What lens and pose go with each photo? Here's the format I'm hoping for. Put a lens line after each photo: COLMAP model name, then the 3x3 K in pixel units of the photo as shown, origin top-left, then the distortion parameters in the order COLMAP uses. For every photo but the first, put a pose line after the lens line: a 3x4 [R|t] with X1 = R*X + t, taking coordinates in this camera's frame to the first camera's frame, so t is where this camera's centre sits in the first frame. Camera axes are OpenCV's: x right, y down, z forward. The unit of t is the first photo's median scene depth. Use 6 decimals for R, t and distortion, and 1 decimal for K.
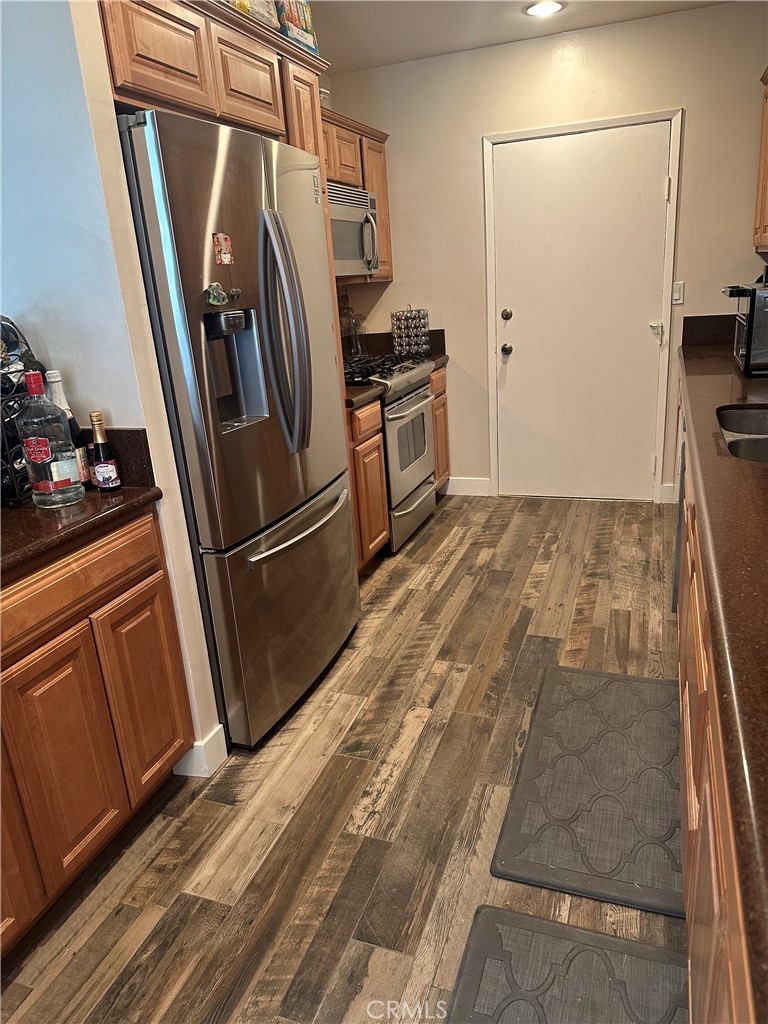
lens RADIAL K [[719.6, 0, 384.0], [0, 719.6, 512.0], [0, 0, 1]] dist [0.003622, 0.001111]
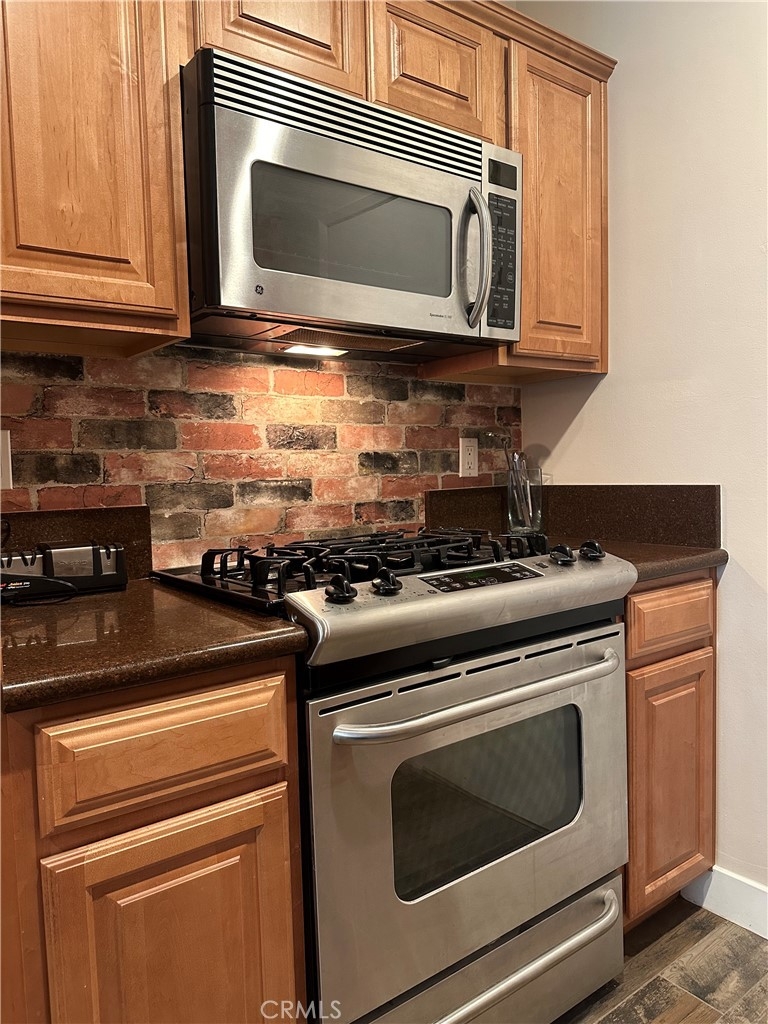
lens RADIAL K [[719.6, 0, 384.0], [0, 719.6, 512.0], [0, 0, 1]] dist [0.003622, 0.001111]
pose [[0.838151, 0.078252, -0.539796, 0.154423], [-0.195338, 0.967077, -0.163110, -0.149794], [0.509260, 0.242154, 0.825842, 0.628360]]
